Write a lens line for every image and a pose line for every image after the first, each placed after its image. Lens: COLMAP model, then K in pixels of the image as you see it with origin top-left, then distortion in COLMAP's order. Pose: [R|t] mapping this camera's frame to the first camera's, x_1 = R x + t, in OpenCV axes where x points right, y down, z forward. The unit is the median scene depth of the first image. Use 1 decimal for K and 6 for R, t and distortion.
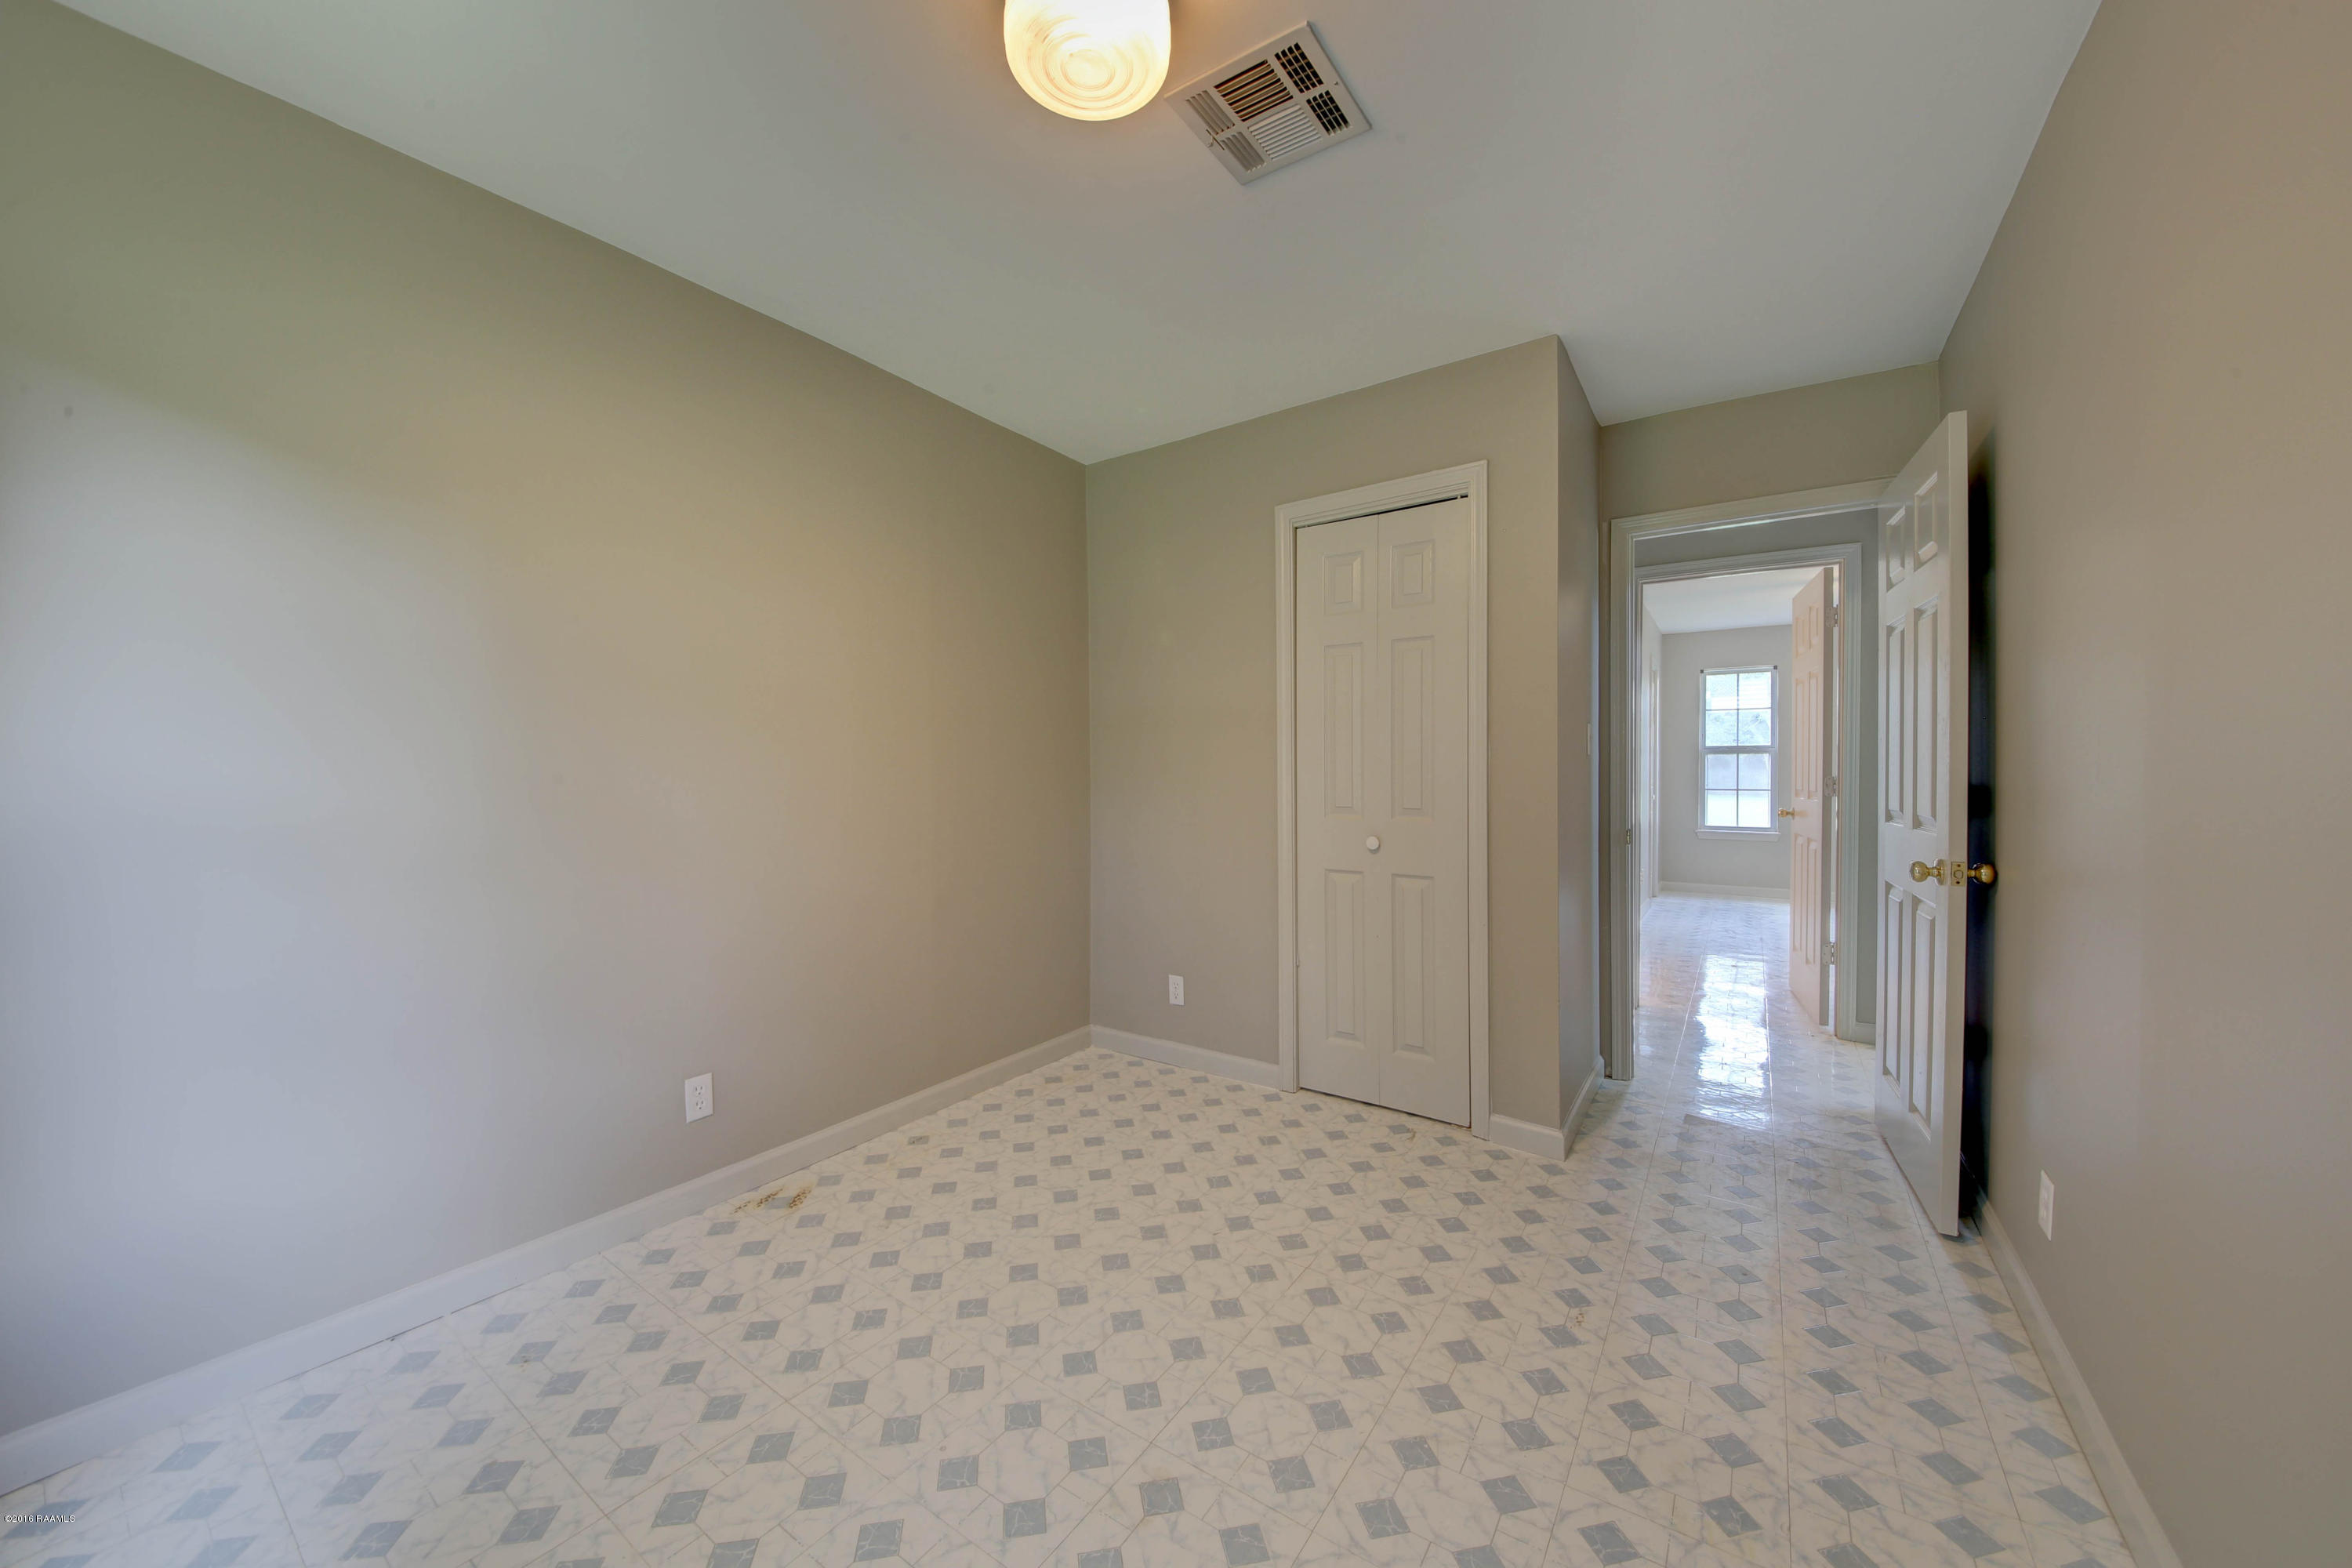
lens RADIAL K [[841.7, 0, 1162.5], [0, 841.7, 789.1], [0, 0, 1]] dist [-0.016750, -0.000556]
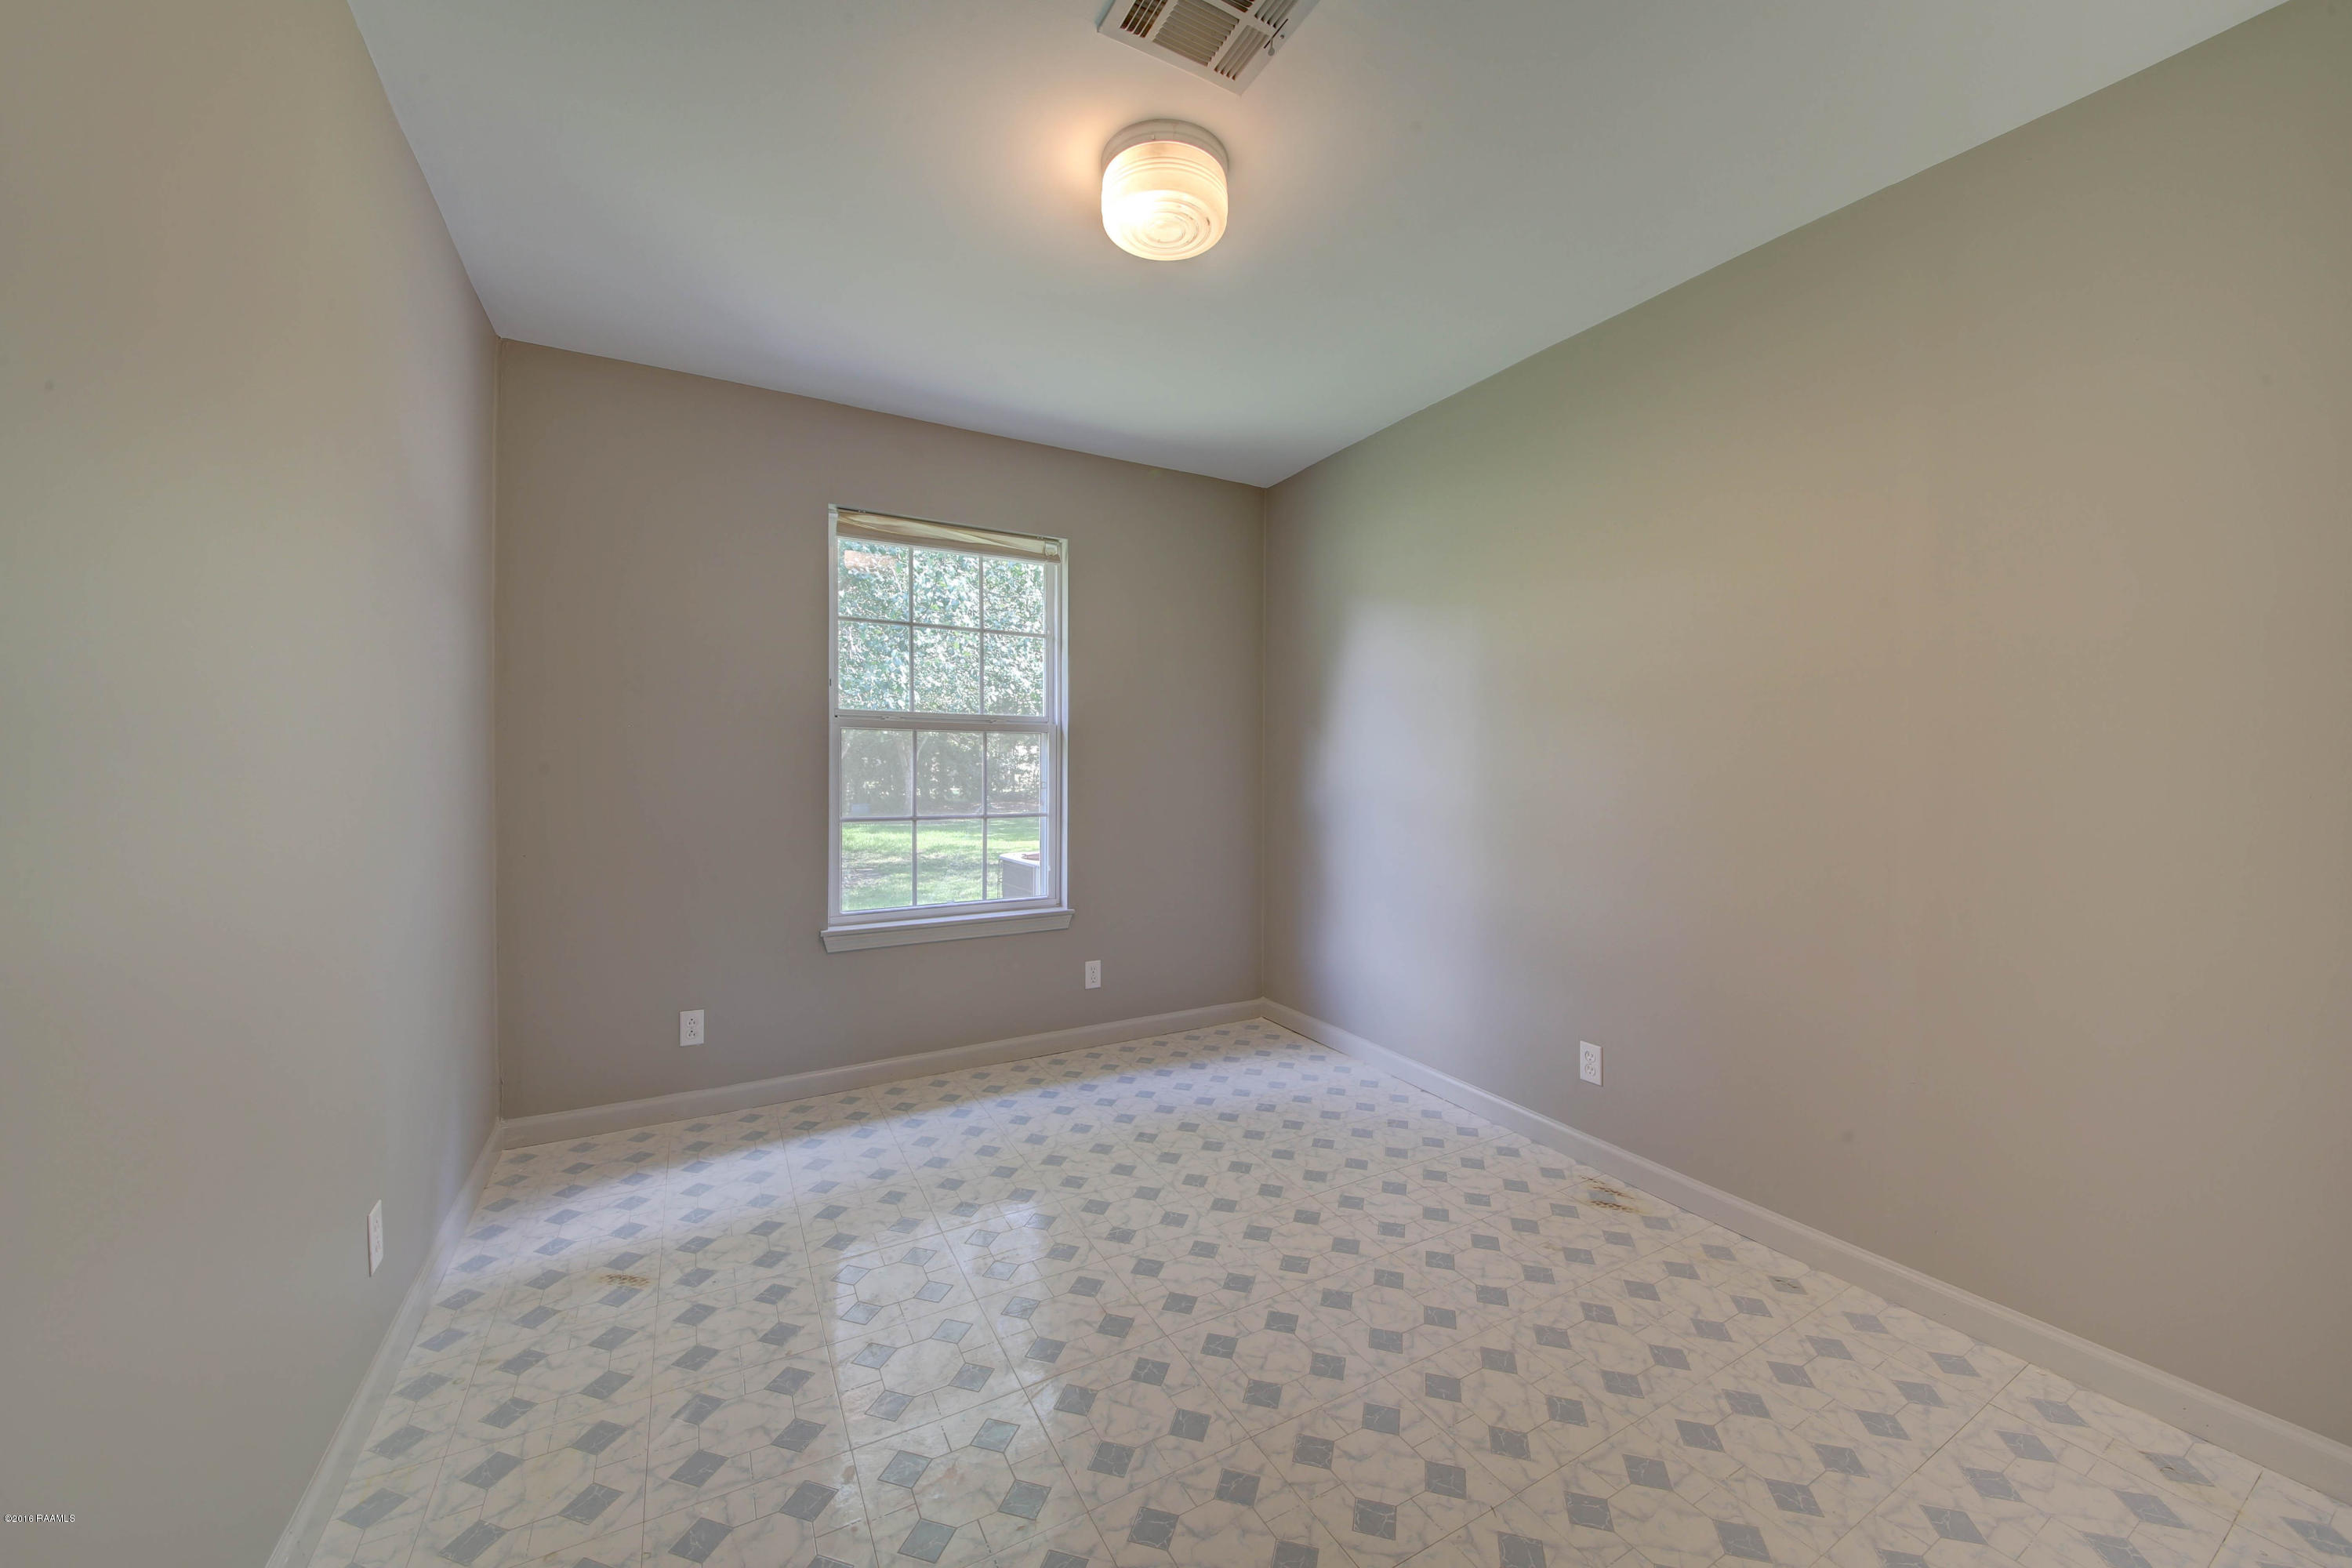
lens RADIAL K [[841.7, 0, 1185.2], [0, 841.7, 780.8], [0, 0, 1]] dist [-0.016750, -0.000556]
pose [[-0.431790, 0.017806, -0.901798, 0.768106], [-0.024969, 0.999186, 0.031684, -0.031000], [0.901628, 0.036198, -0.430994, 1.120725]]
